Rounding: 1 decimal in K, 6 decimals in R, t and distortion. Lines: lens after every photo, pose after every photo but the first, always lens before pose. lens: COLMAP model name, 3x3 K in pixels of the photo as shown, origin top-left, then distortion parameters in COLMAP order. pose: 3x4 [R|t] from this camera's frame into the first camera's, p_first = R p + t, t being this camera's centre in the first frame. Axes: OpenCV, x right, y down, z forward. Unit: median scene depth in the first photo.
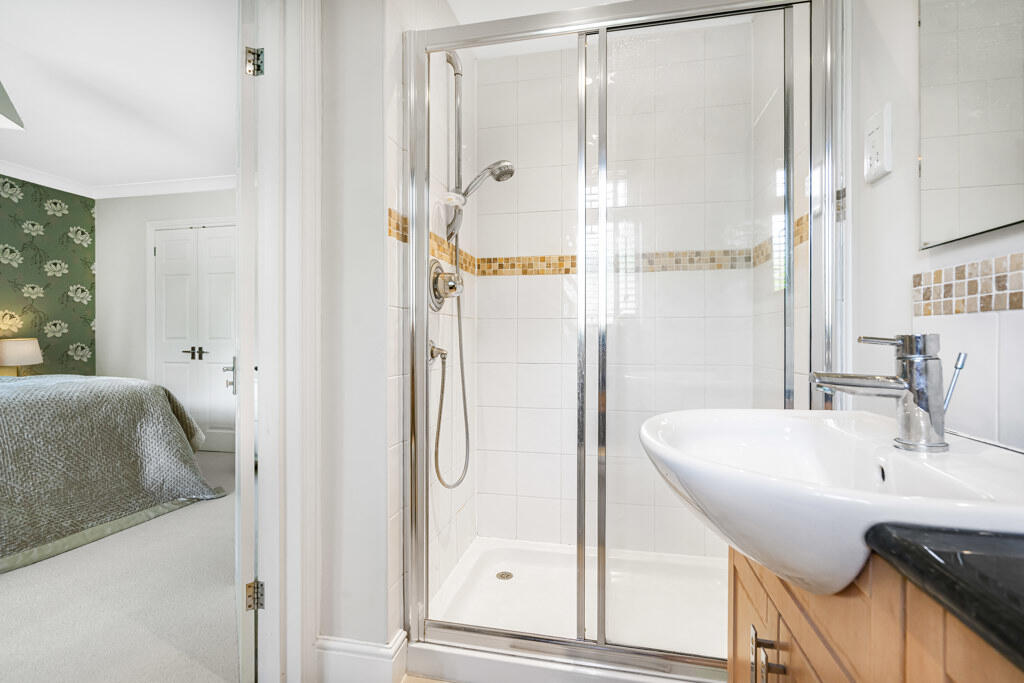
lens RADIAL K [[465.7, 0, 509.0], [0, 465.7, 337.7], [0, 0, 1]] dist [-0.008787, 0.003791]
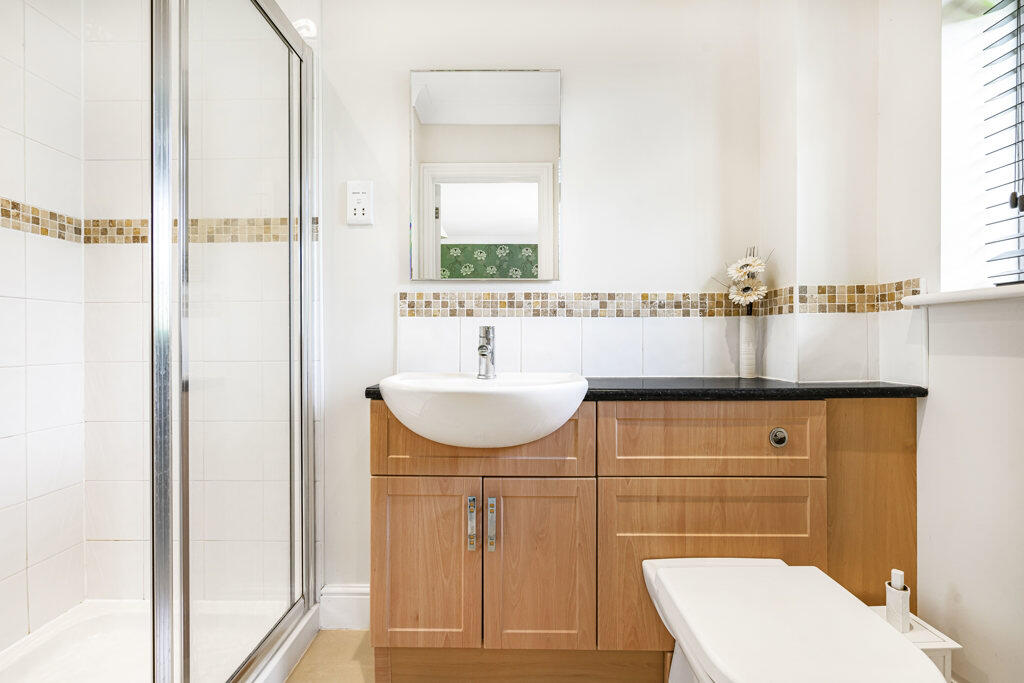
lens RADIAL K [[465.7, 0, 509.5], [0, 465.7, 339.4], [0, 0, 1]] dist [-0.008787, 0.003791]
pose [[-0.182784, -0.003426, 0.983147, -0.943977], [-0.001148, 0.999994, 0.003271, 0.035314], [-0.983152, -0.000531, -0.182787, 0.940833]]
